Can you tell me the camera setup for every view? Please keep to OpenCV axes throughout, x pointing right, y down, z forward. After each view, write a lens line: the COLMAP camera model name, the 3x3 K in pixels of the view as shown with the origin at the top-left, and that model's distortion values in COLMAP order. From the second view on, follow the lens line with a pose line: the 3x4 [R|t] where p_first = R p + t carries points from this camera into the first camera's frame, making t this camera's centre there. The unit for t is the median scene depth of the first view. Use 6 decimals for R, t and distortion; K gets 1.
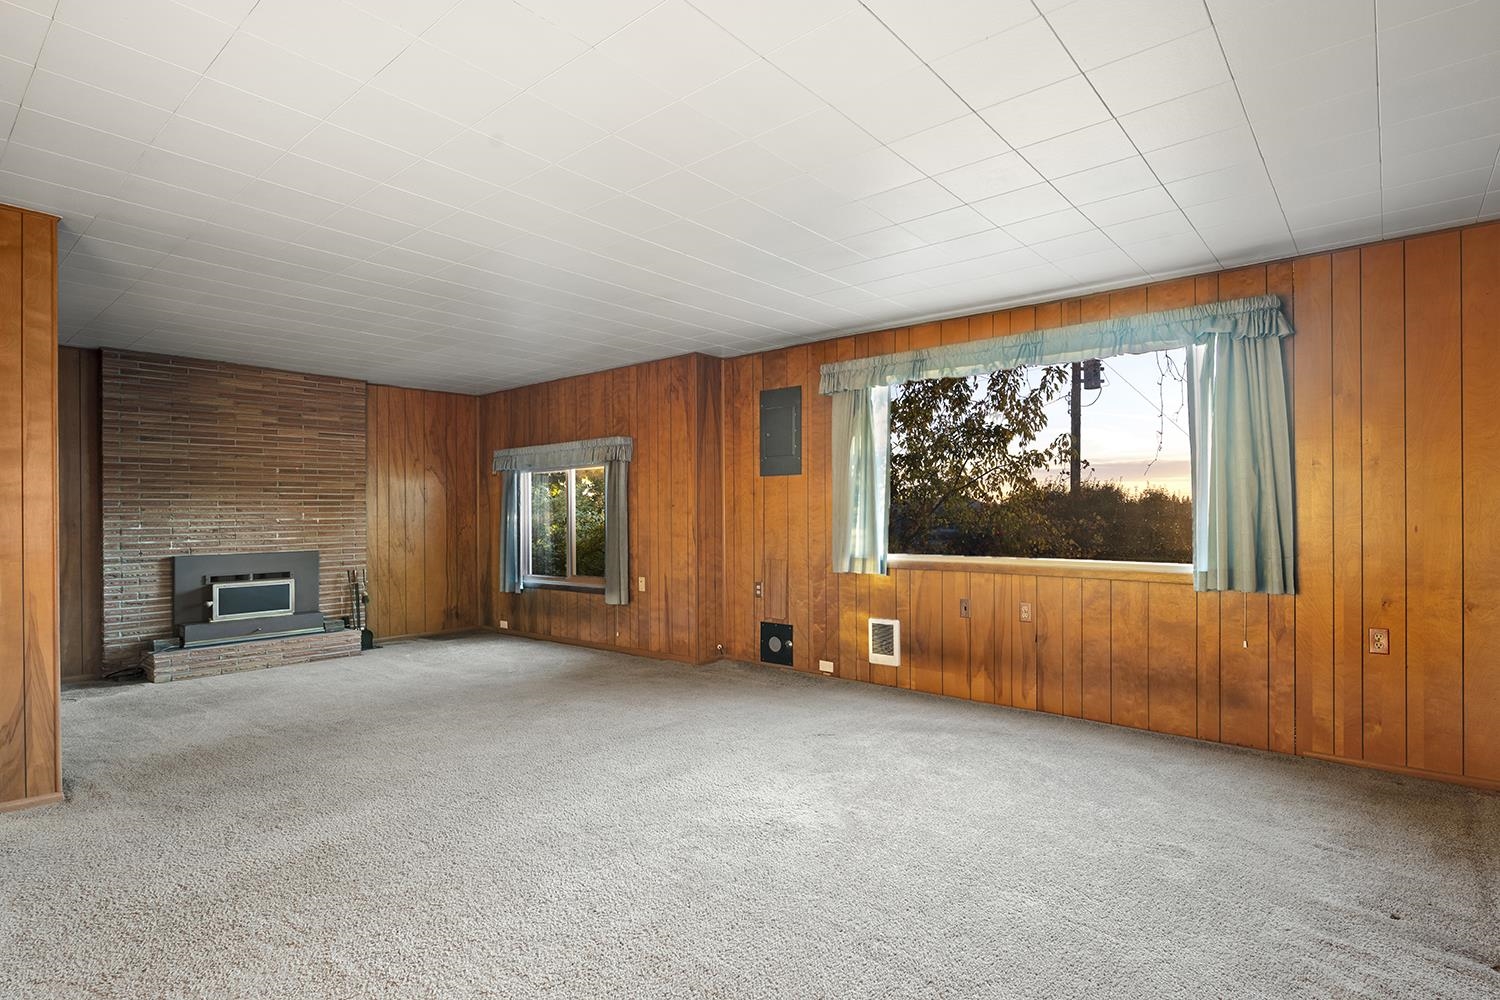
lens RADIAL K [[753.0, 0, 754.1], [0, 753.0, 506.4], [0, 0, 1]] dist [-0.003626, -0.000376]
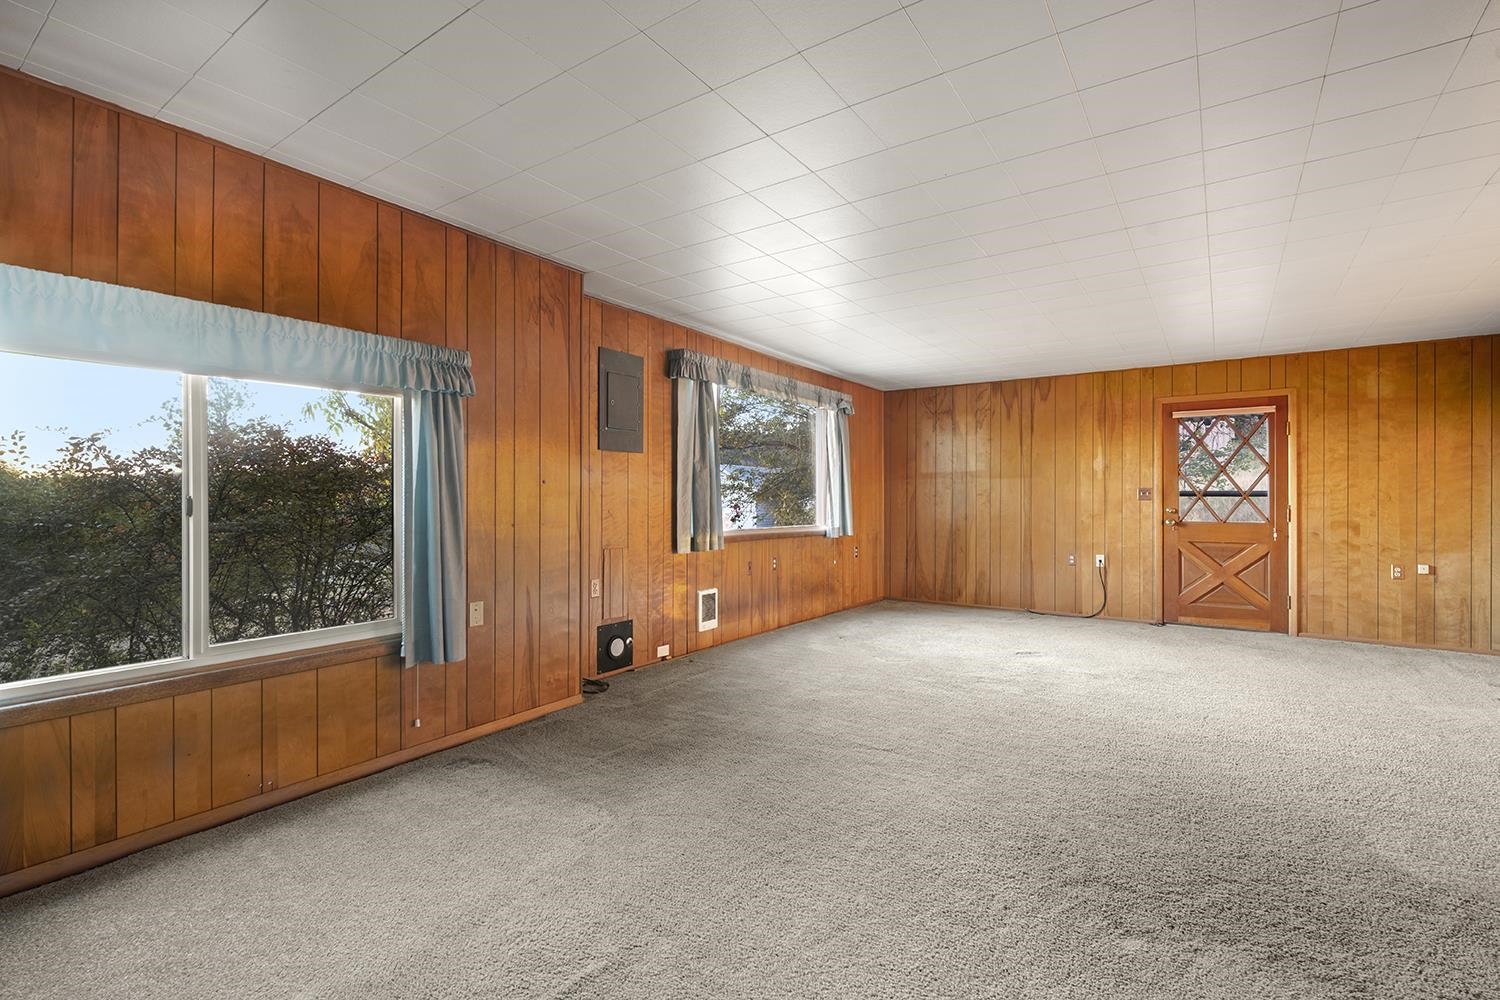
lens RADIAL K [[680.9, 0, 750.0], [0, 680.9, 500.0], [0, 0, 1]] dist [-0.000059, -0.000031]
pose [[-0.094441, 0.005400, 0.995516, -0.670289], [-0.004665, 0.999972, -0.005866, 0.016707], [-0.995520, -0.005198, -0.094413, 0.813844]]
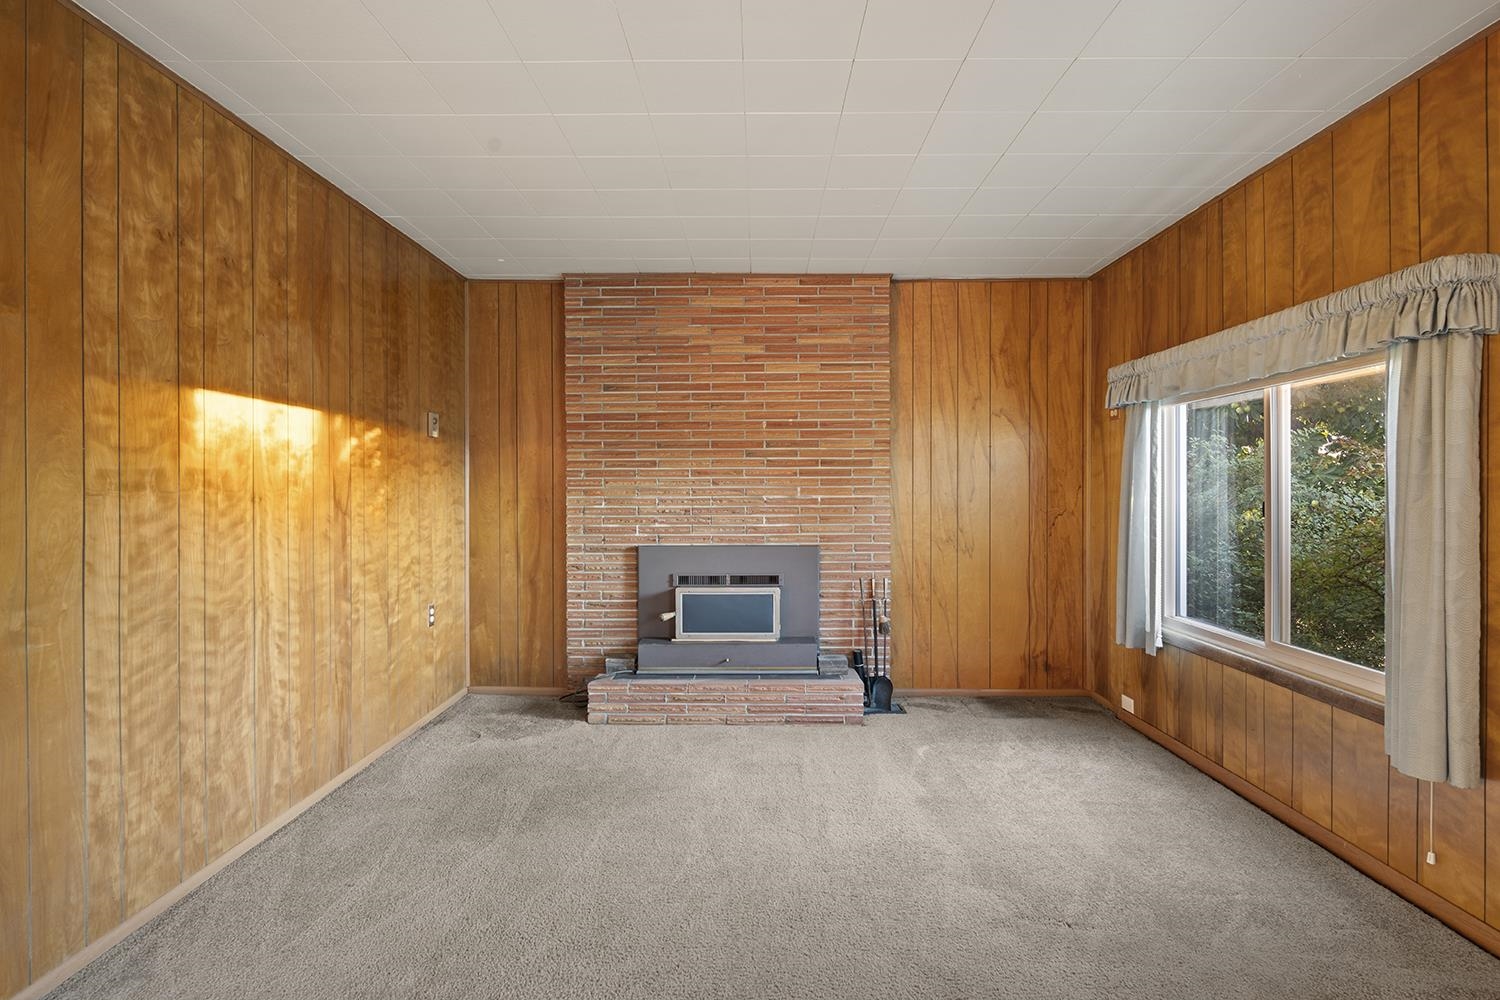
lens RADIAL K [[757.4, 0, 749.0], [0, 757.4, 489.1], [0, 0, 1]] dist [-0.004820, -0.001265]
pose [[0.643567, 0.010209, -0.765322, -0.121260], [0.003028, 0.999869, 0.015884, -0.000442], [0.765384, -0.012540, 0.643452, 0.549643]]
